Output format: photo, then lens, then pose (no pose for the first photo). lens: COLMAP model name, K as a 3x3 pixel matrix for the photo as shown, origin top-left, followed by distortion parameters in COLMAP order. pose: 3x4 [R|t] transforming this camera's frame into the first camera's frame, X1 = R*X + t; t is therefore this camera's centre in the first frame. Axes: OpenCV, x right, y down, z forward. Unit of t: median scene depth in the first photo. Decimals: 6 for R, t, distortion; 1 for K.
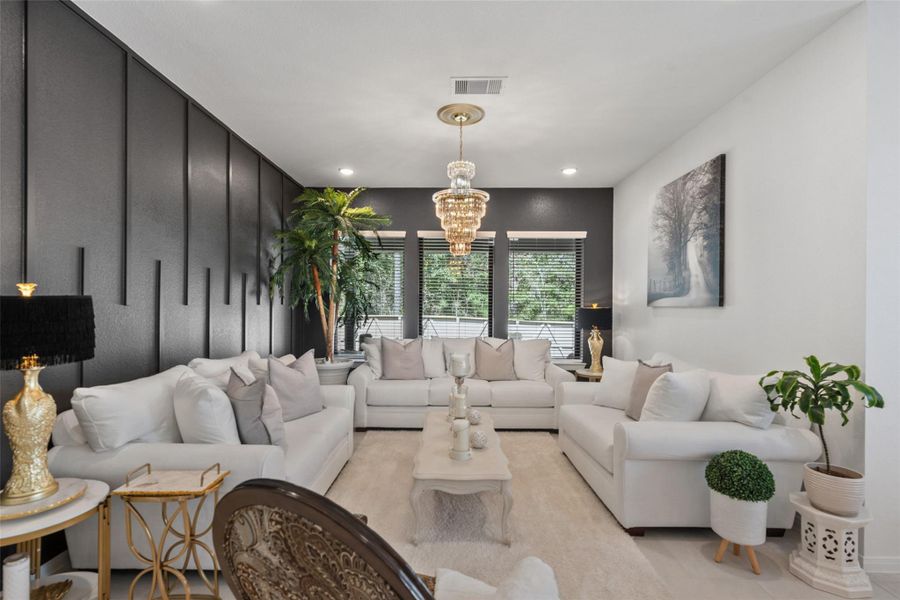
lens RADIAL K [[419.6, 0, 443.7], [0, 419.6, 309.0], [0, 0, 1]] dist [0.000225, -0.000391]
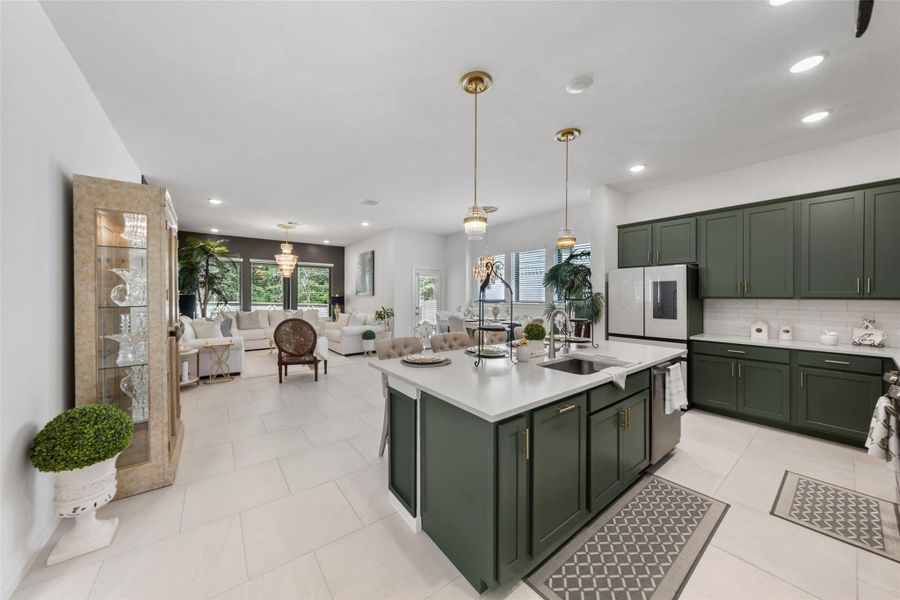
lens RADIAL K [[310.1, 0, 446.3], [0, 310.1, 294.4], [0, 0, 1]] dist [-0.000285, -0.000015]
pose [[0.785384, -0.002793, 0.619002, -0.379688], [0.007127, 0.999964, -0.004530, -0.000130], [-0.618968, 0.007970, 0.785376, -1.191962]]
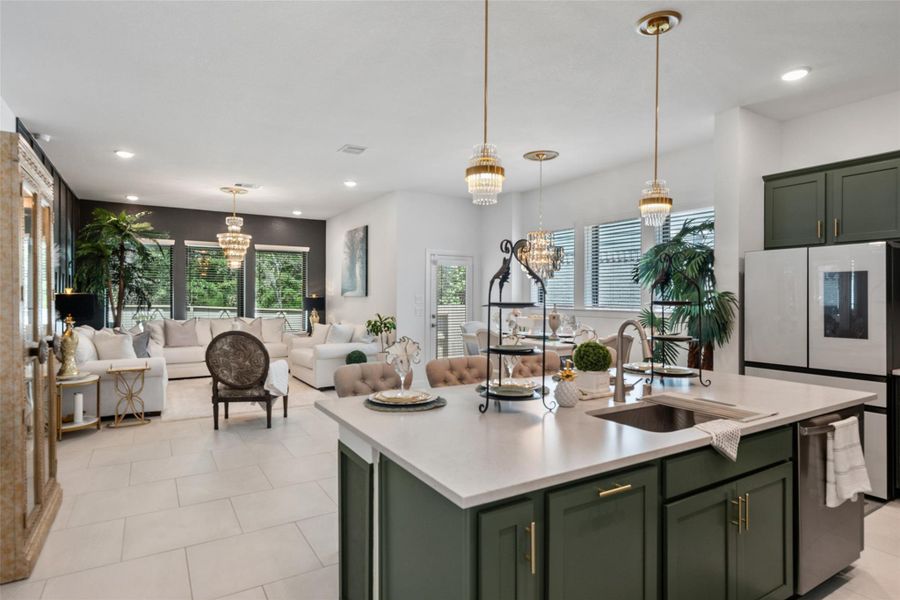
lens RADIAL K [[493.5, 0, 446.0], [0, 493.5, 296.0], [0, 0, 1]] dist [0.006951, 0.000719]
pose [[0.846130, -0.002535, 0.532971, -0.308131], [0.004788, 0.999984, -0.002845, 0.001423], [-0.532955, 0.004960, 0.846129, -1.223136]]
